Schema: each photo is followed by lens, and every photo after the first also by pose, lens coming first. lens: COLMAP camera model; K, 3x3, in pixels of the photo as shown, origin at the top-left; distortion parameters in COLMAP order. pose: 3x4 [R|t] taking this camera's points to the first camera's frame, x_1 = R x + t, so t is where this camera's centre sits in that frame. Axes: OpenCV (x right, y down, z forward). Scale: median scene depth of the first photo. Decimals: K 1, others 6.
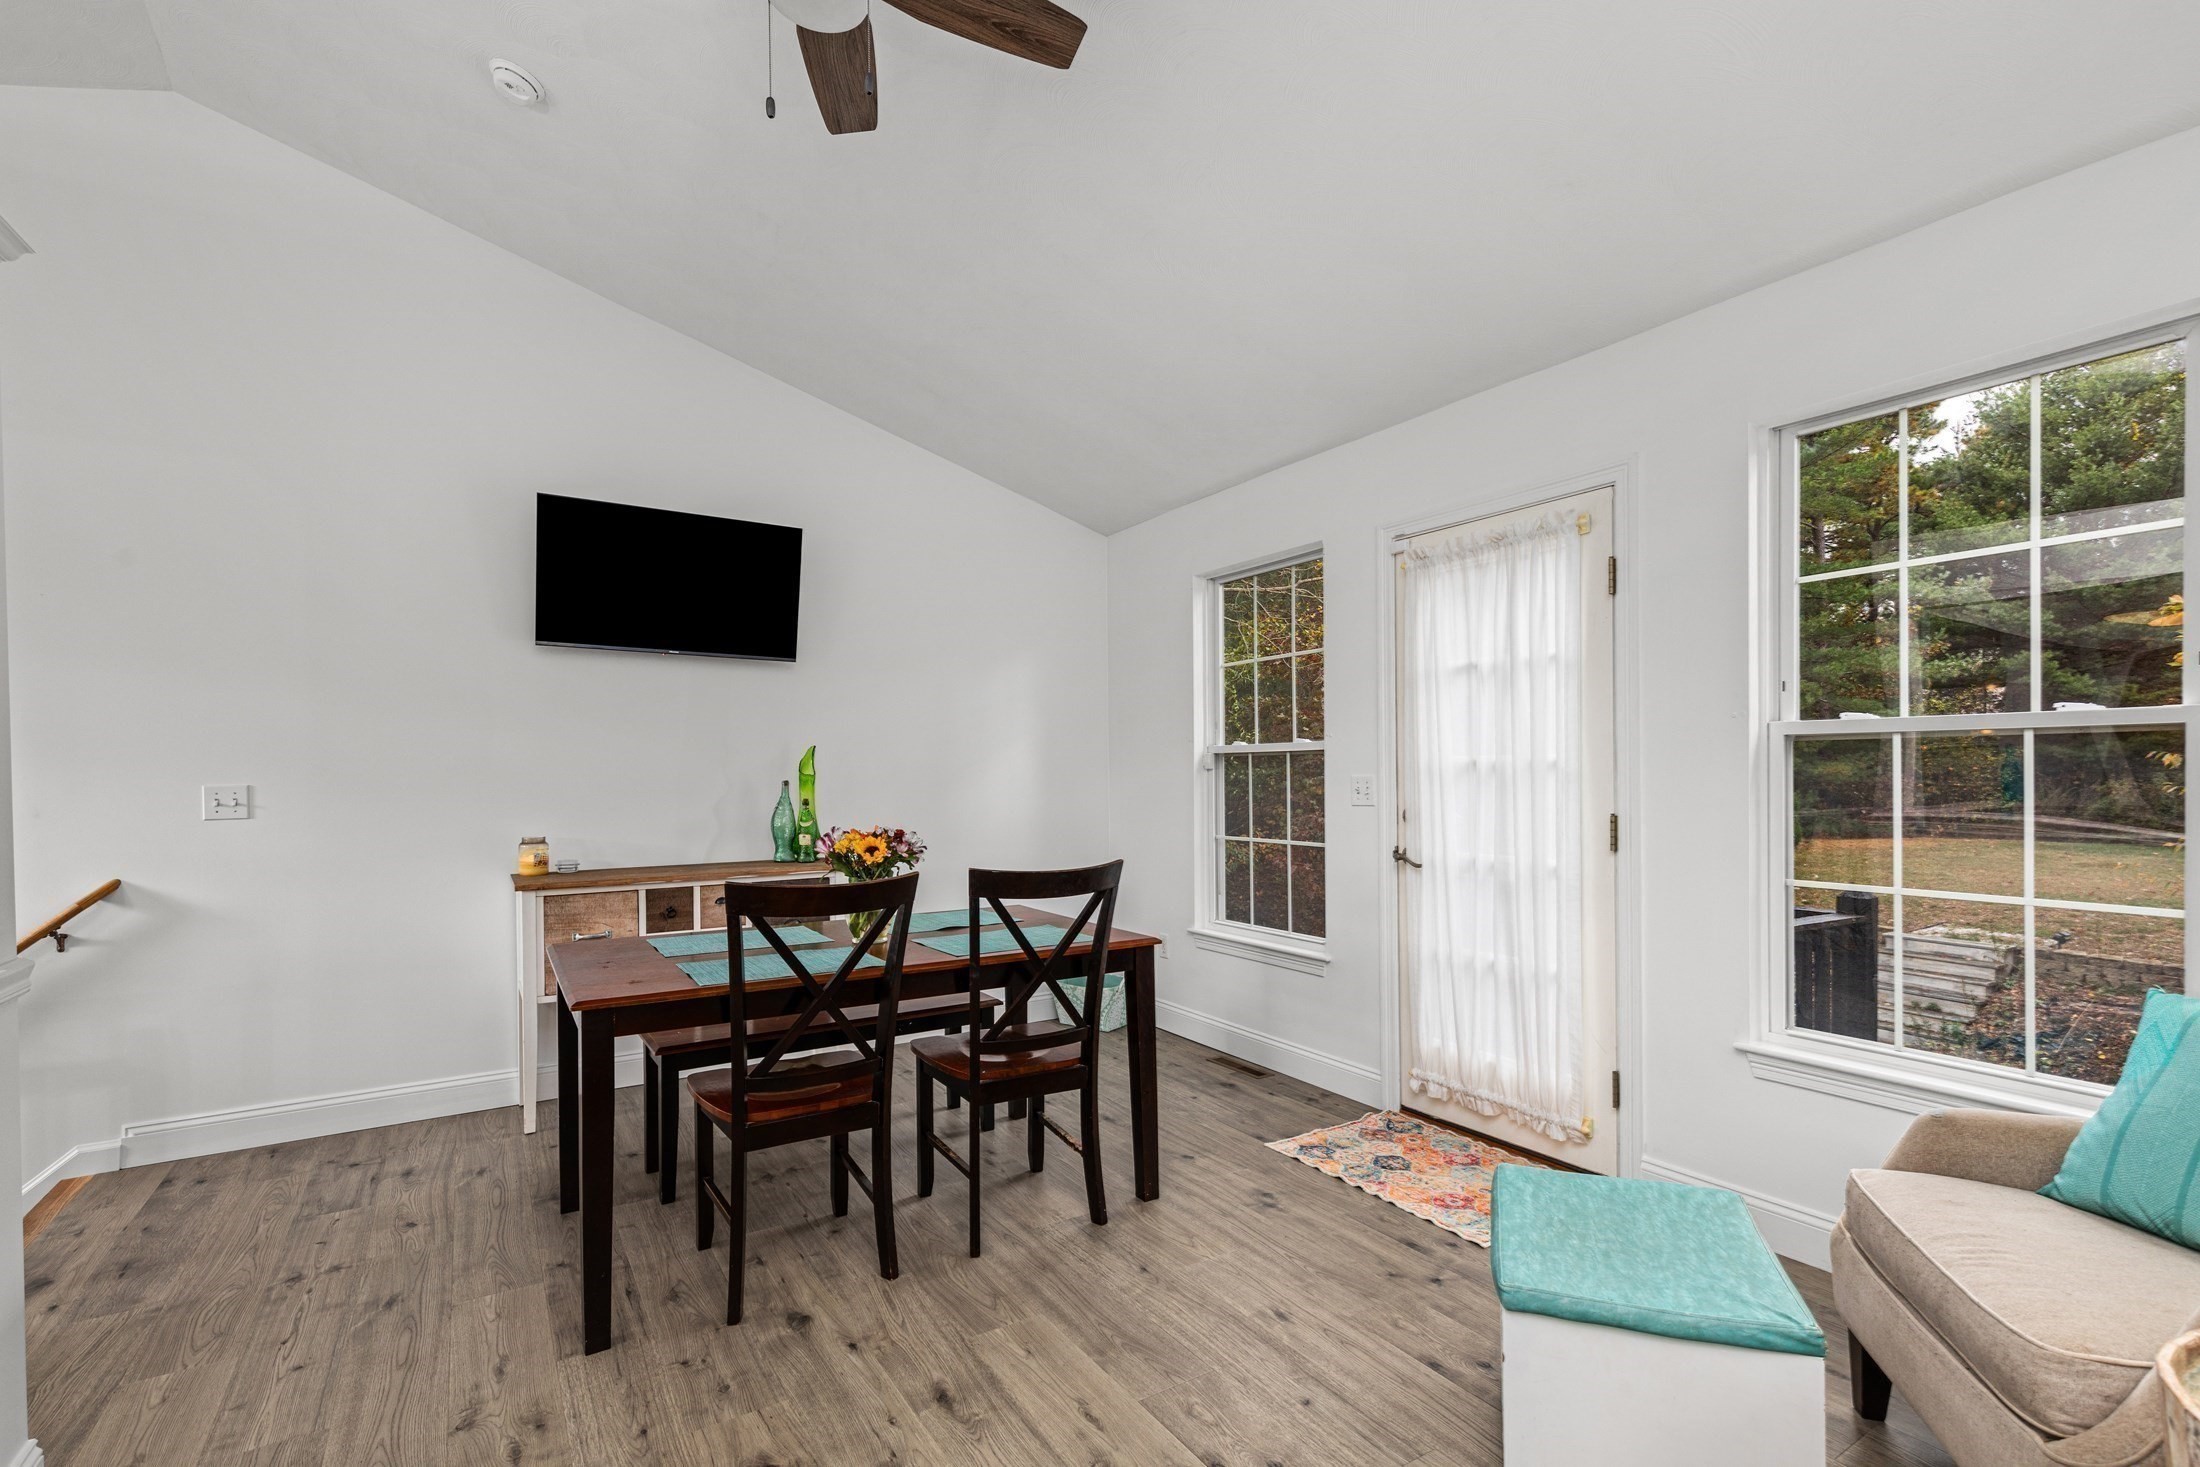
lens RADIAL K [[1024.0, 0, 1107.1], [0, 1024.0, 774.5], [0, 0, 1]] dist [0.003604, 0.000209]
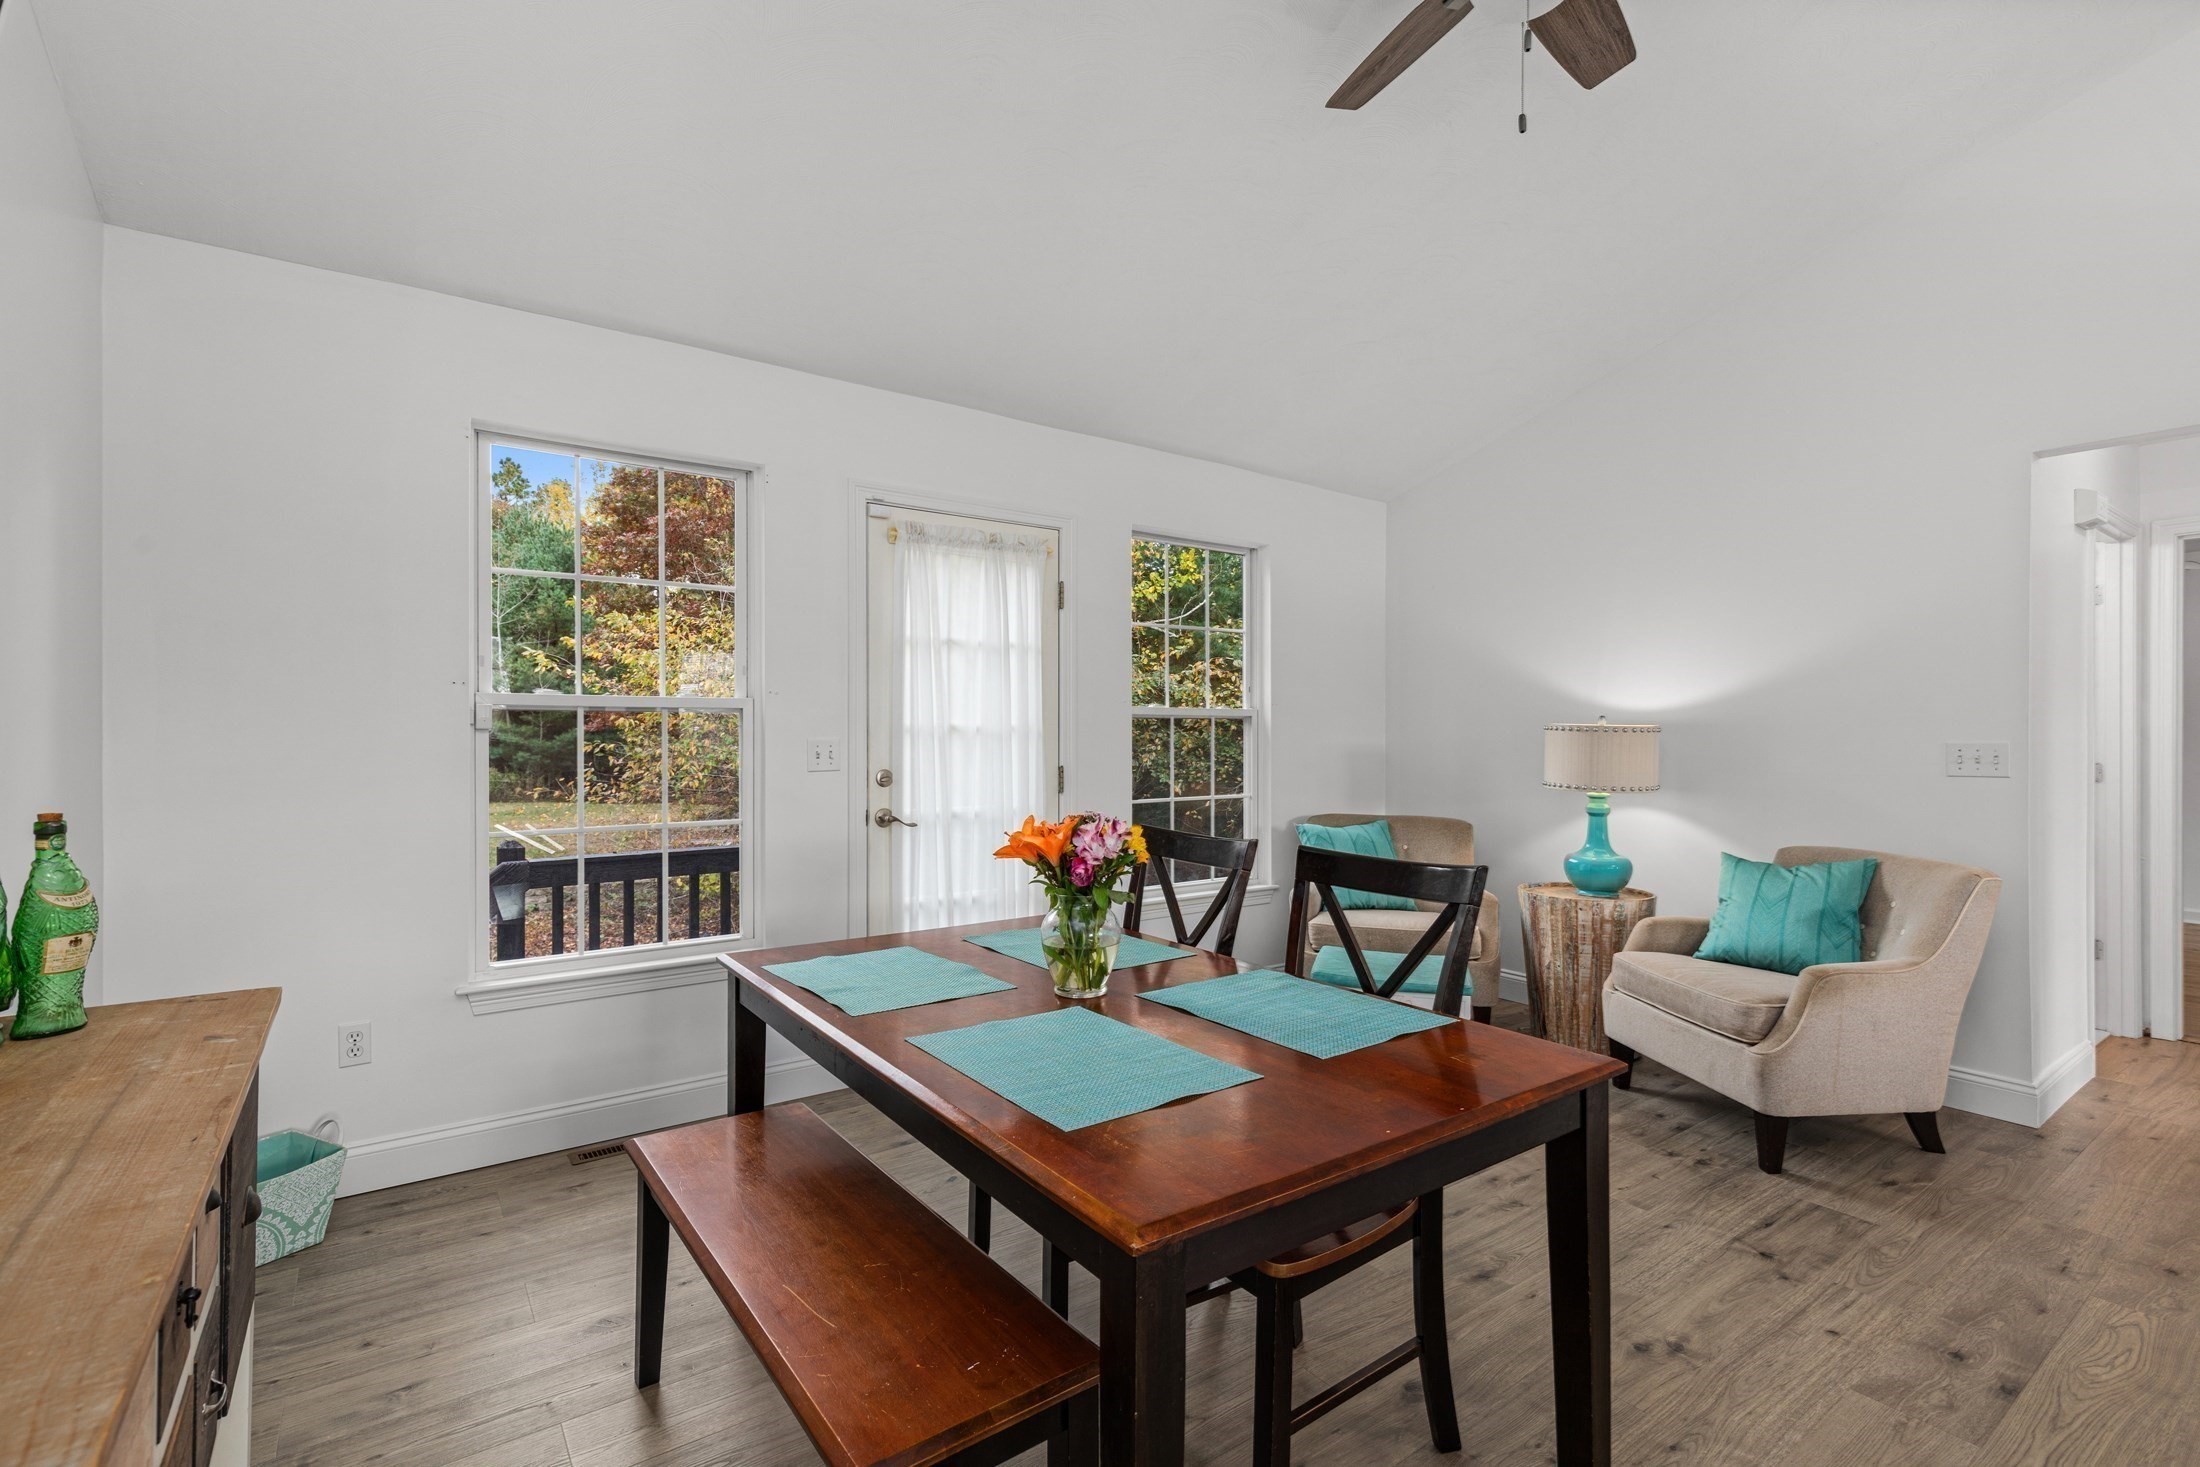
lens RADIAL K [[1002.8, 0, 1105.4], [0, 1002.8, 738.6], [0, 0, 1]] dist [0.002439, -0.000306]
pose [[-0.067744, 0.000530, 0.997703, -0.756575], [0.003513, 0.999994, -0.000292, 0.000863], [-0.997697, 0.003485, -0.067746, 0.903551]]
